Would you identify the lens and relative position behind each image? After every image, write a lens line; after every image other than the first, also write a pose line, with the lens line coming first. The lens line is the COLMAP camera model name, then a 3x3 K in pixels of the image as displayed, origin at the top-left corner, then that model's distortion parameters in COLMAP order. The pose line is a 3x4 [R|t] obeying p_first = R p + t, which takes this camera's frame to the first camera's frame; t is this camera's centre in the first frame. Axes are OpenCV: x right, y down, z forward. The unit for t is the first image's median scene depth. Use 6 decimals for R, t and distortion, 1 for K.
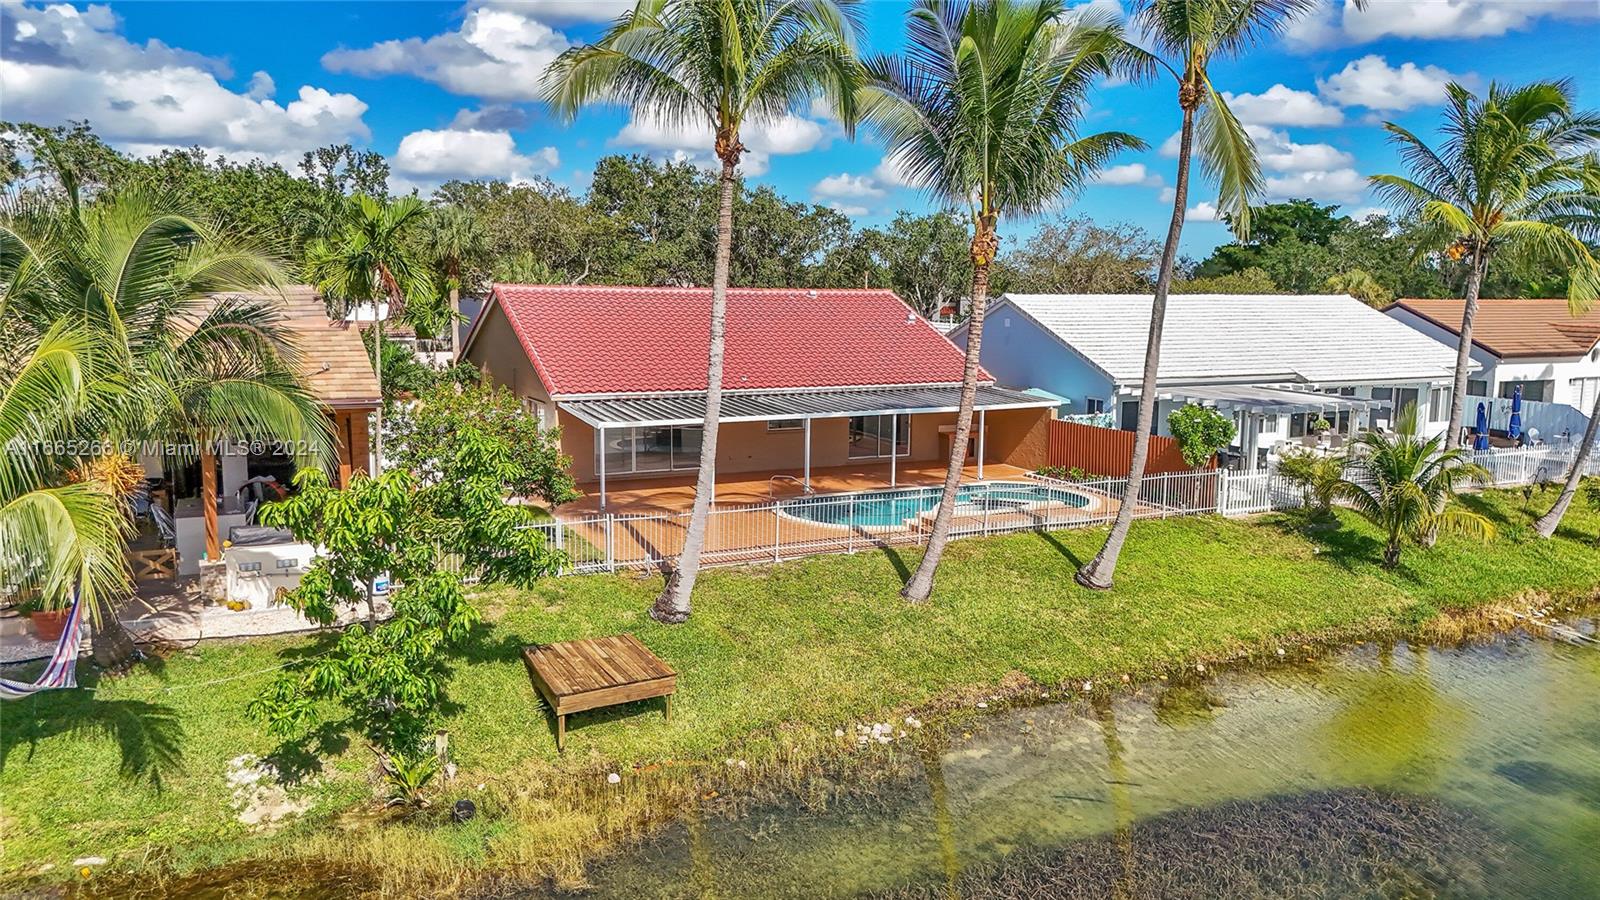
lens RADIAL K [[1190.7, 0, 807.9], [0, 1190.7, 449.4], [0, 0, 1]] dist [0.070341, -0.074646]
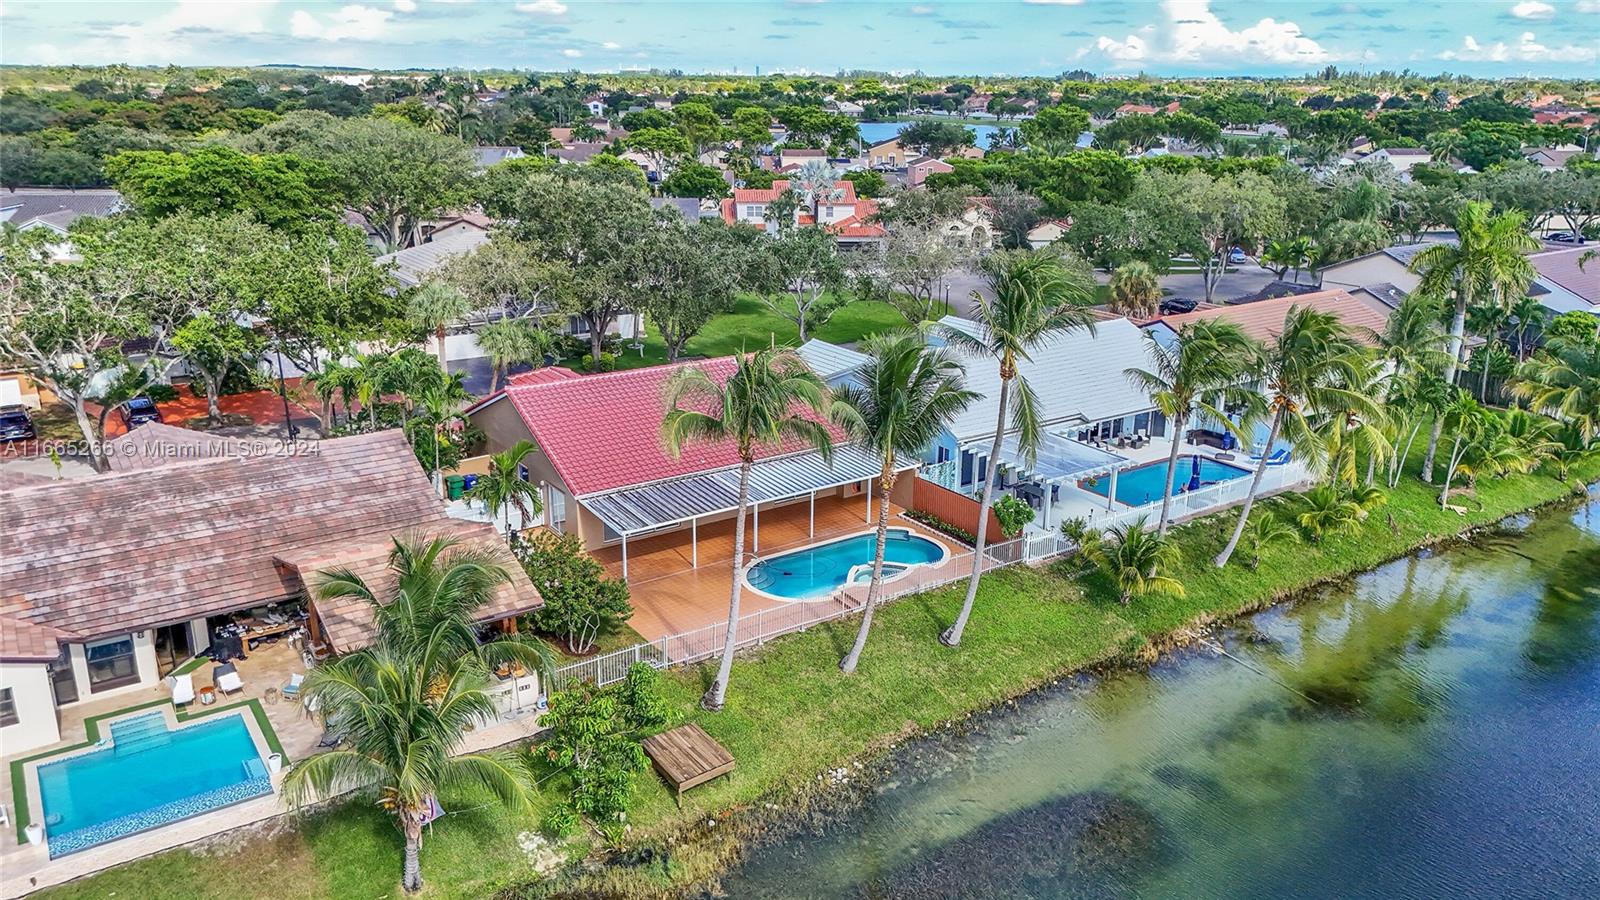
lens RADIAL K [[1177.8, 0, 800.0], [0, 1177.8, 450.0], [0, 0, 1]] dist [0.068339, -0.070976]
pose [[0.991270, -0.044604, 0.124070, -0.185349], [0.022706, 0.984730, 0.172602, -0.513077], [-0.129874, -0.168279, 0.977146, -0.621056]]
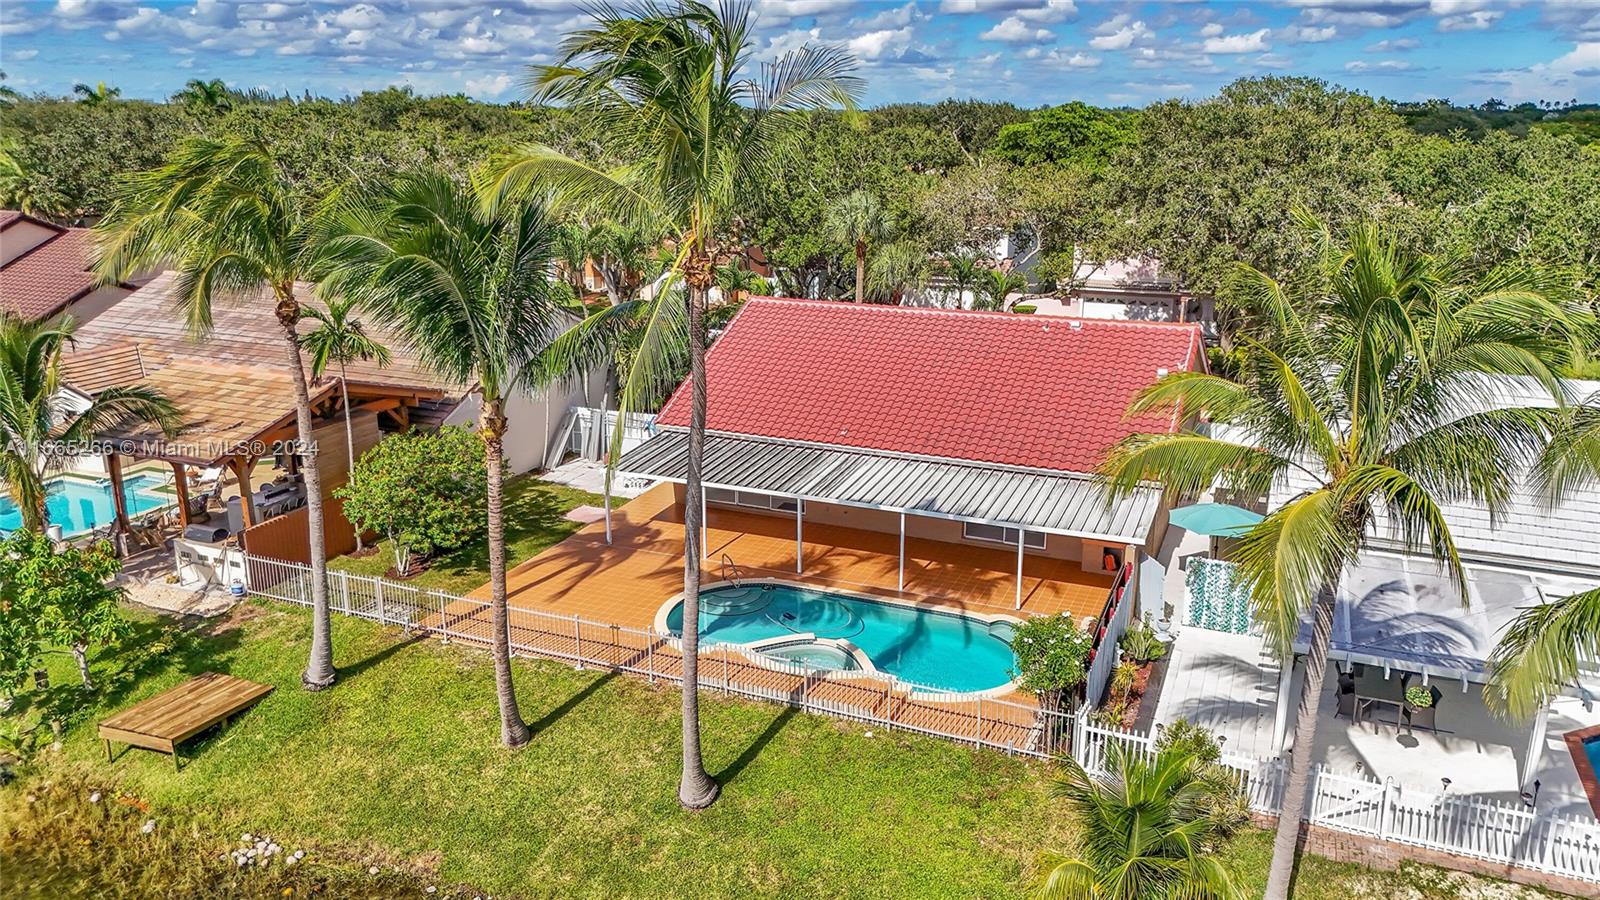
lens RADIAL K [[1177.8, 0, 800.0], [0, 1177.8, 450.0], [0, 0, 1]] dist [0.068339, -0.070976]
pose [[0.644115, 0.200116, -0.738288, 1.027781], [-0.098830, 0.978855, 0.179099, -0.348705], [0.758517, -0.042395, 0.650273, 0.594531]]
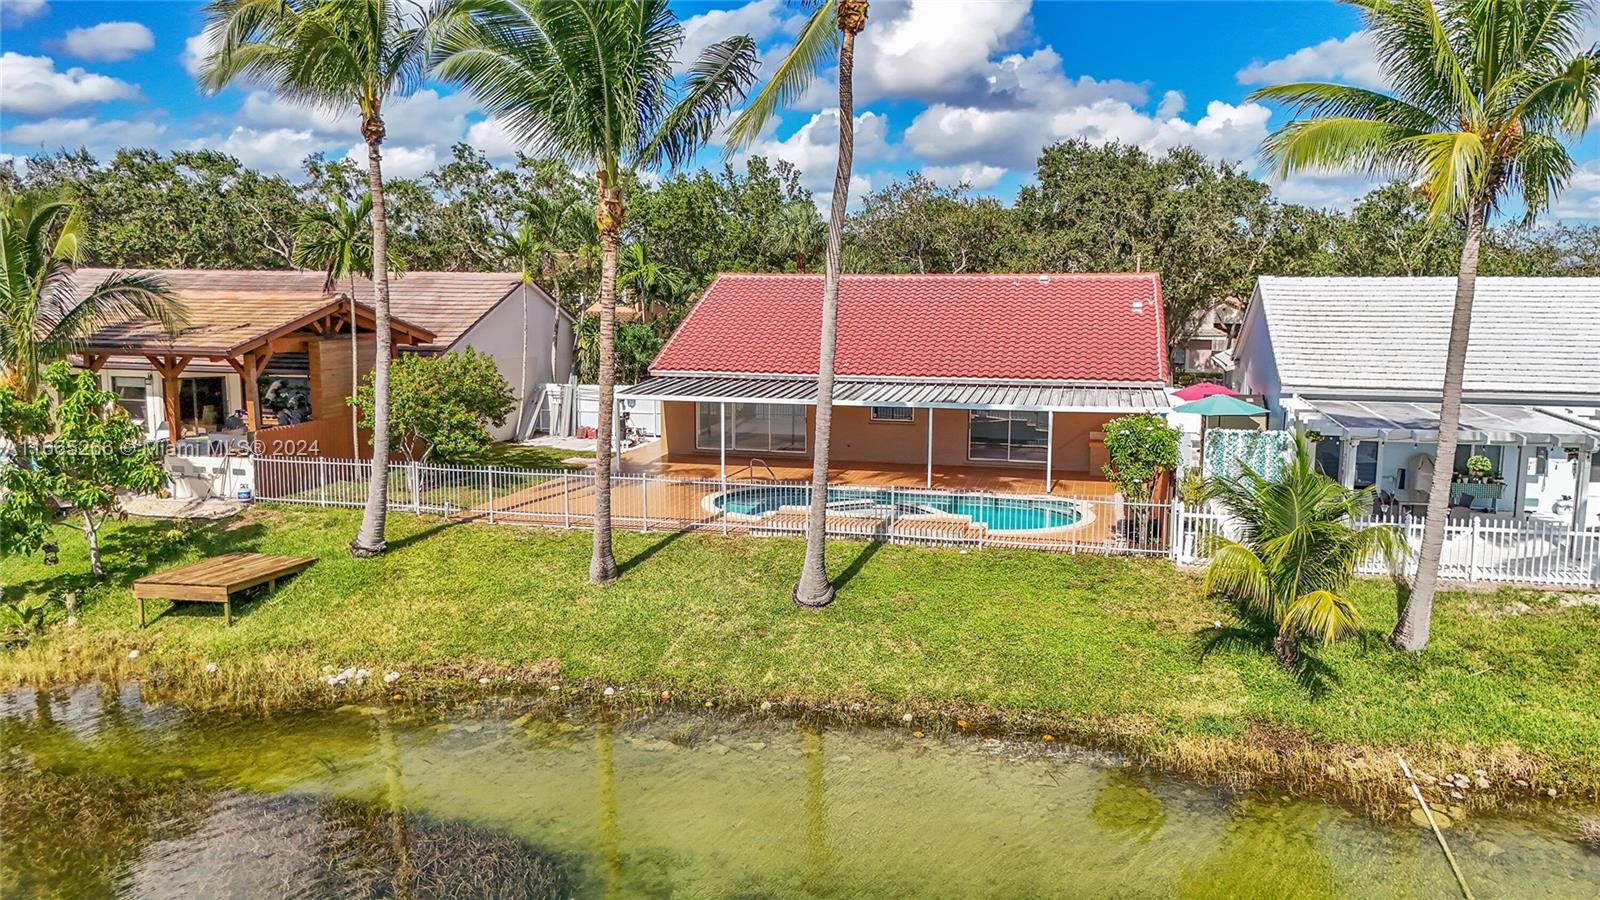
lens RADIAL K [[1177.8, 0, 800.0], [0, 1177.8, 450.0], [0, 0, 1]] dist [0.068339, -0.070976]
pose [[0.752929, 0.081900, -0.652986, 0.912551], [-0.084924, 0.996021, 0.027002, -0.020551], [0.652599, 0.035123, 0.756889, 0.410904]]
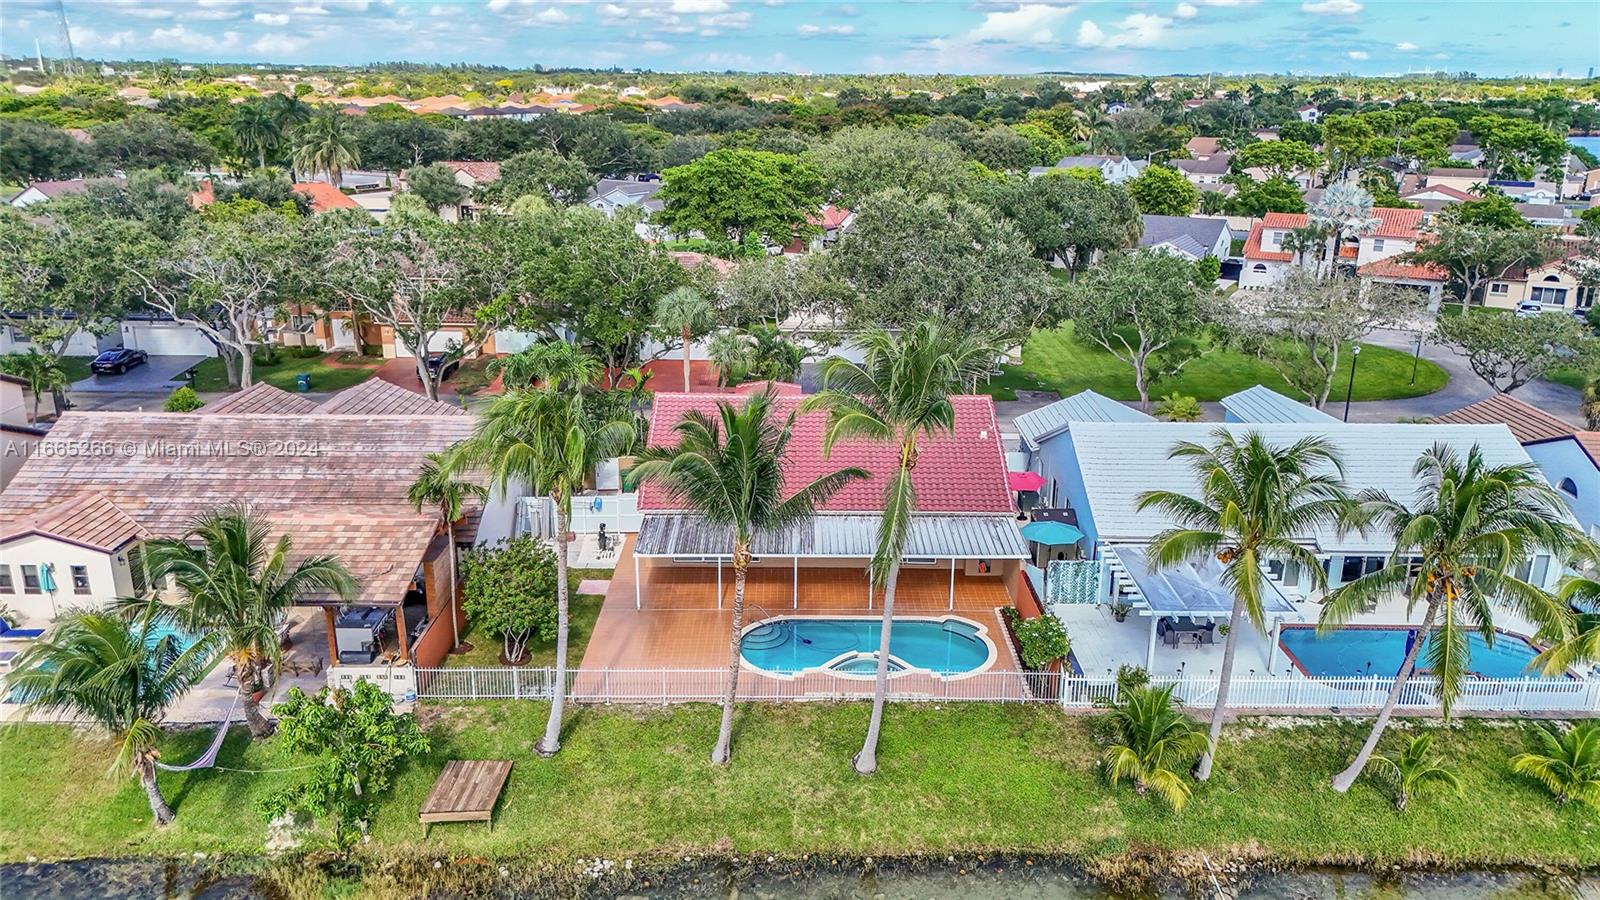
lens RADIAL K [[1177.8, 0, 800.0], [0, 1177.8, 450.0], [0, 0, 1]] dist [0.068339, -0.070976]
pose [[0.893640, 0.131417, -0.429112, 0.839540], [-0.058490, 0.982114, 0.178970, -0.576078], [0.444957, -0.134836, 0.885343, -0.233955]]
